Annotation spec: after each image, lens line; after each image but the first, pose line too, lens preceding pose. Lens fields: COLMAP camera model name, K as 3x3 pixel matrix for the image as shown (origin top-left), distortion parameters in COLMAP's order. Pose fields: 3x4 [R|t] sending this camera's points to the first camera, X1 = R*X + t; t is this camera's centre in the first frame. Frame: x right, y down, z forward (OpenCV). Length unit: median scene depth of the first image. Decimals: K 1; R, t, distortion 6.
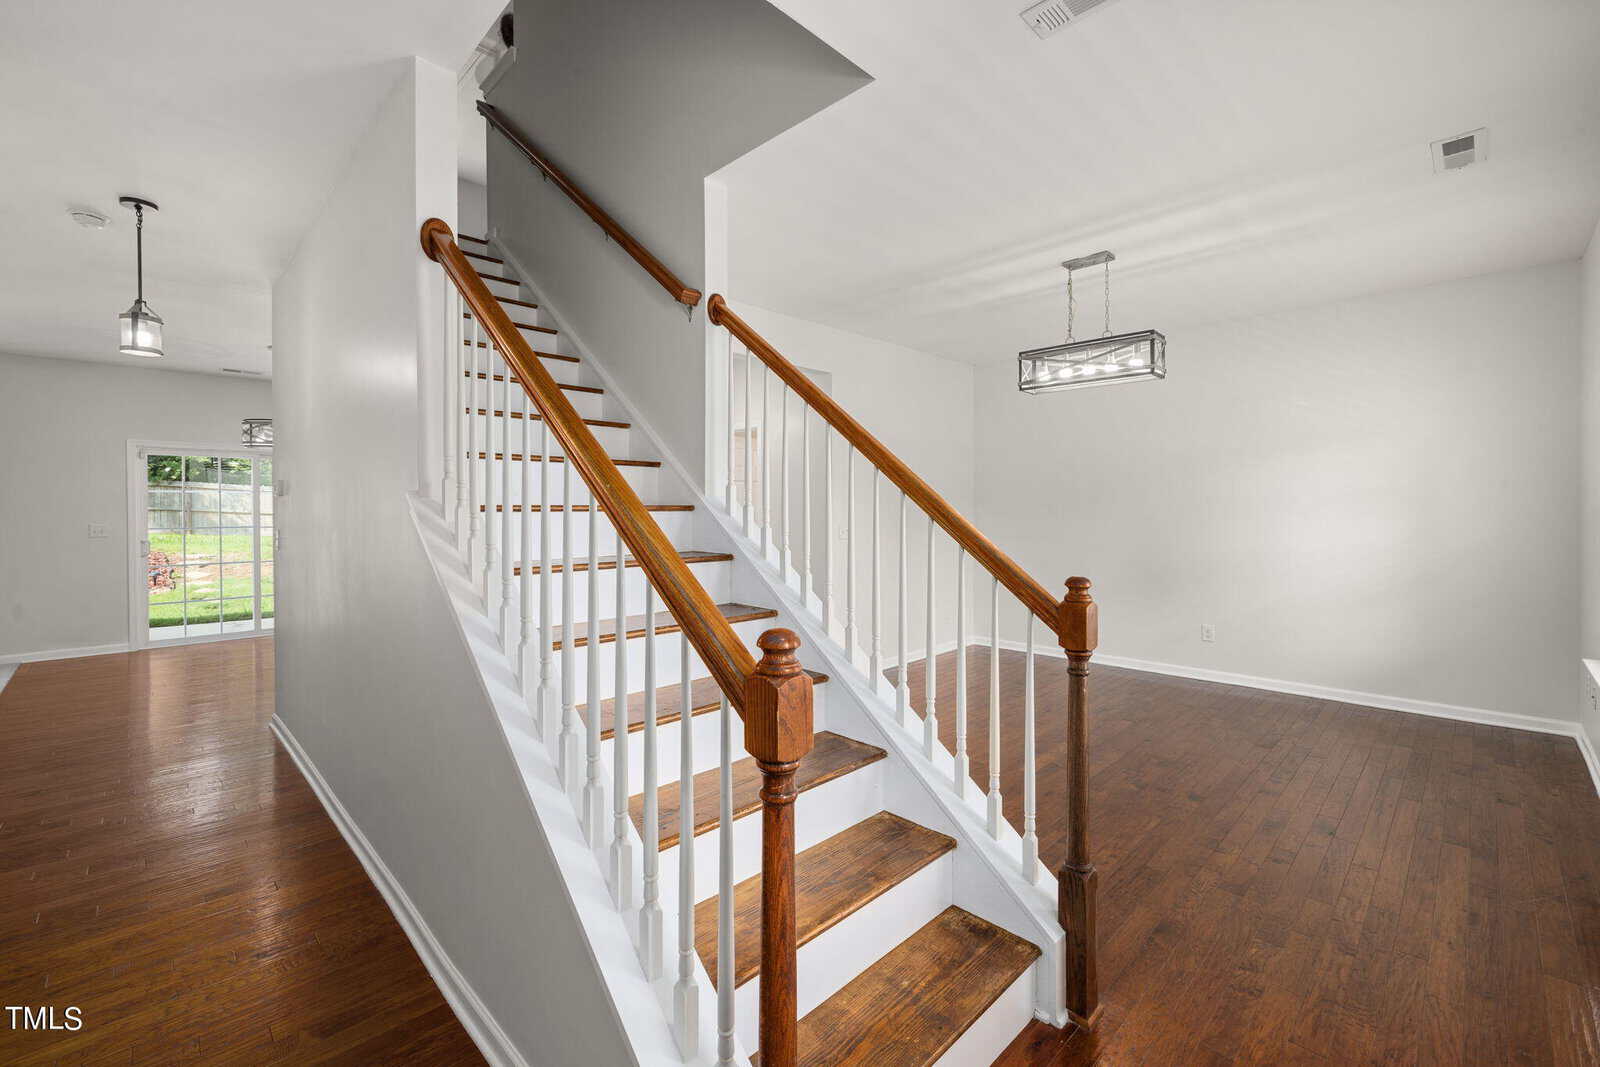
lens RADIAL K [[677.1, 0, 793.1], [0, 677.1, 529.7], [0, 0, 1]] dist [0.003063, -0.000448]
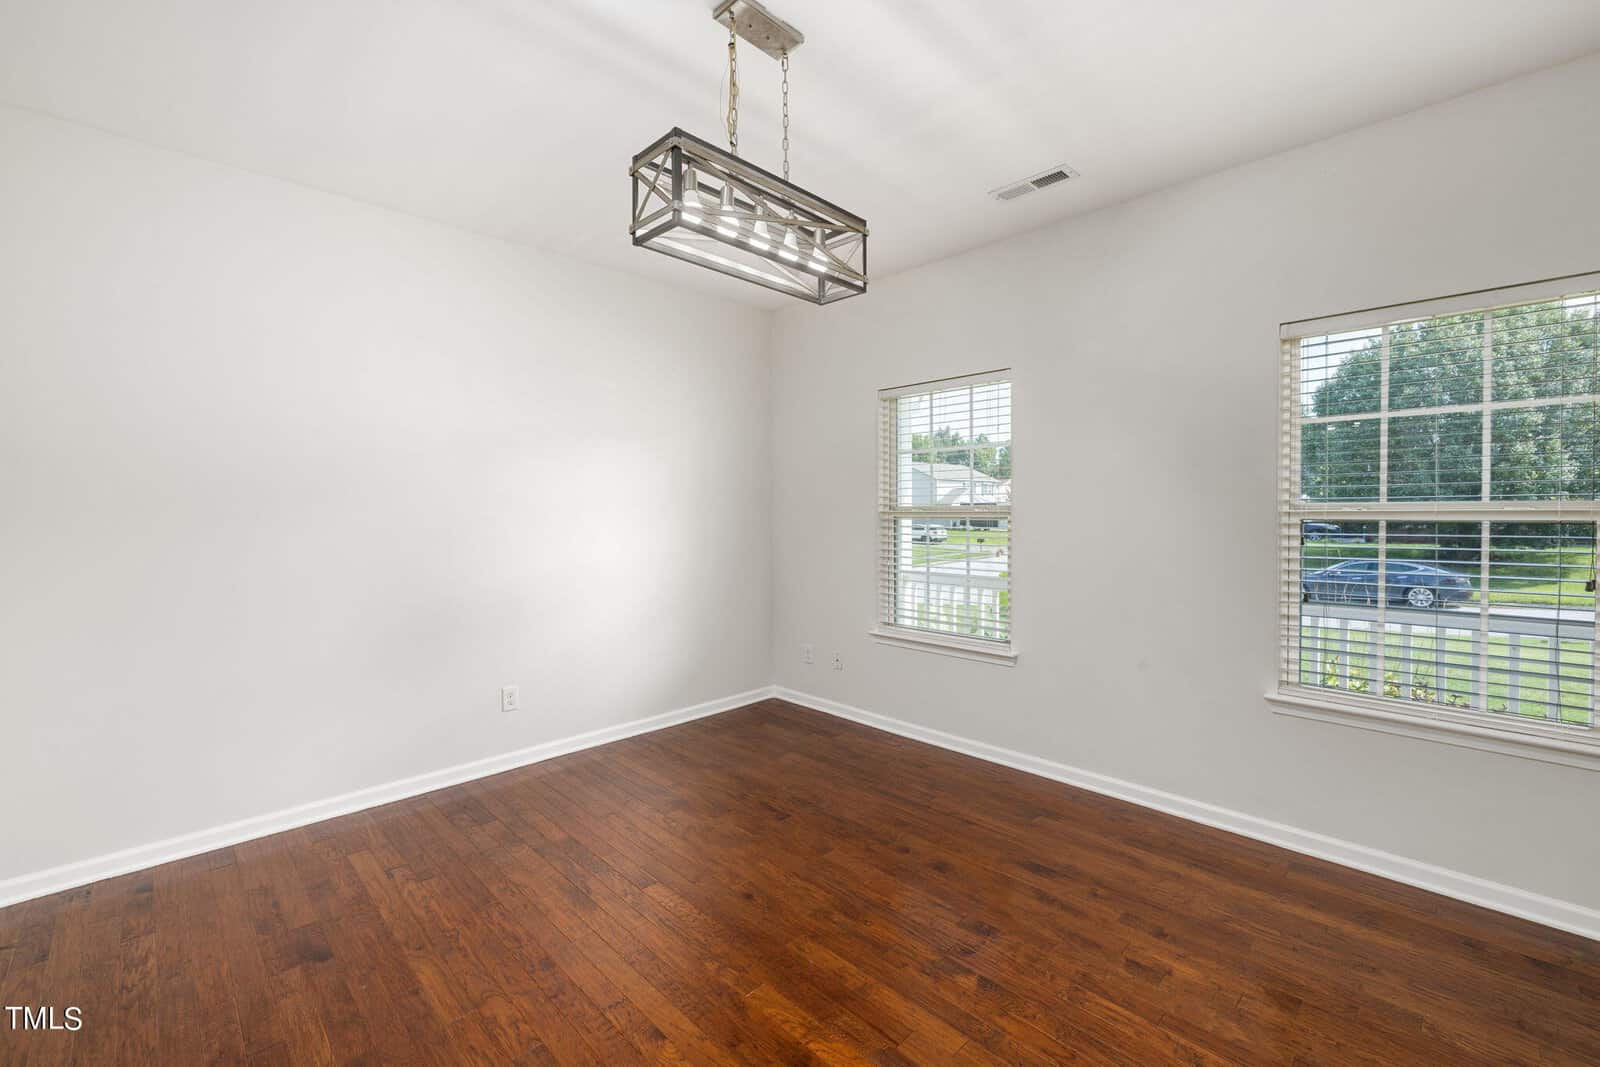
lens RADIAL K [[677.1, 0, 794.3], [0, 677.1, 519.0], [0, 0, 1]] dist [0.003063, -0.000448]
pose [[-0.010744, -0.000905, 0.999942, -0.073812], [0.026665, 0.999644, 0.001192, -0.021106], [-0.999587, 0.026677, -0.010716, 0.972148]]
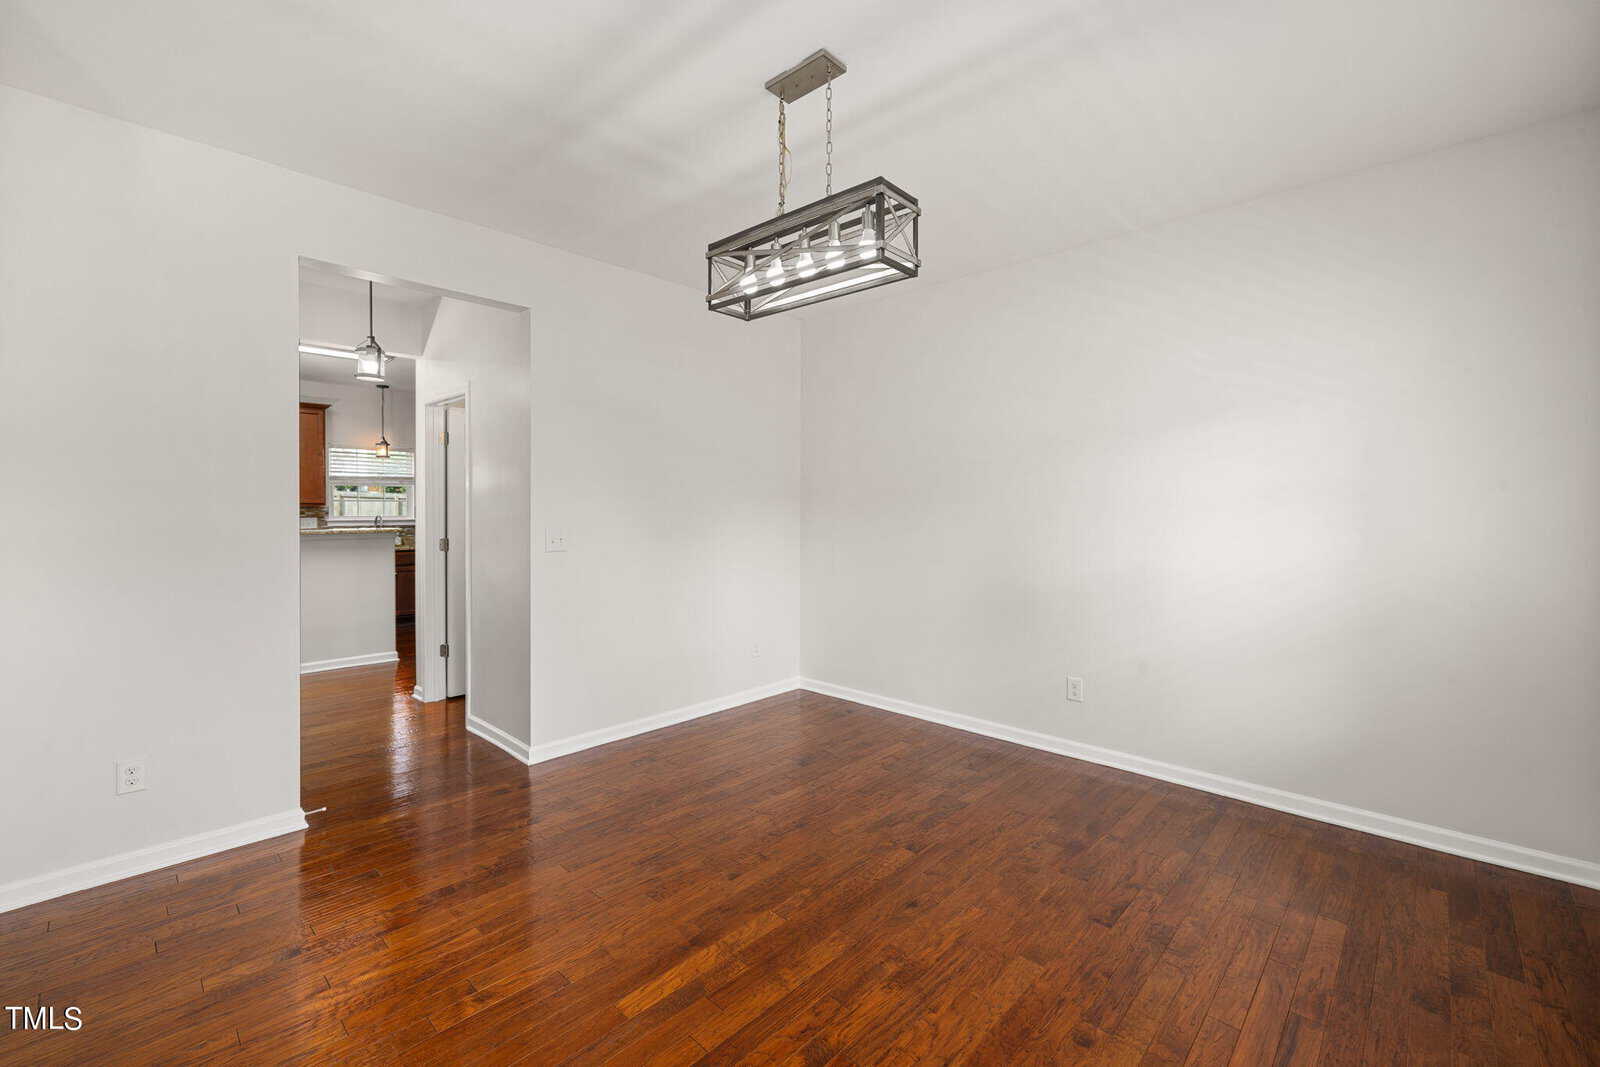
lens RADIAL K [[677.1, 0, 798.6], [0, 677.1, 526.6], [0, 0, 1]] dist [0.003063, -0.000448]
pose [[0.999436, 0.007370, 0.032763, 0.409726], [-0.007448, 0.999970, 0.002252, -0.018083], [-0.032746, -0.002494, 0.999461, 0.423594]]
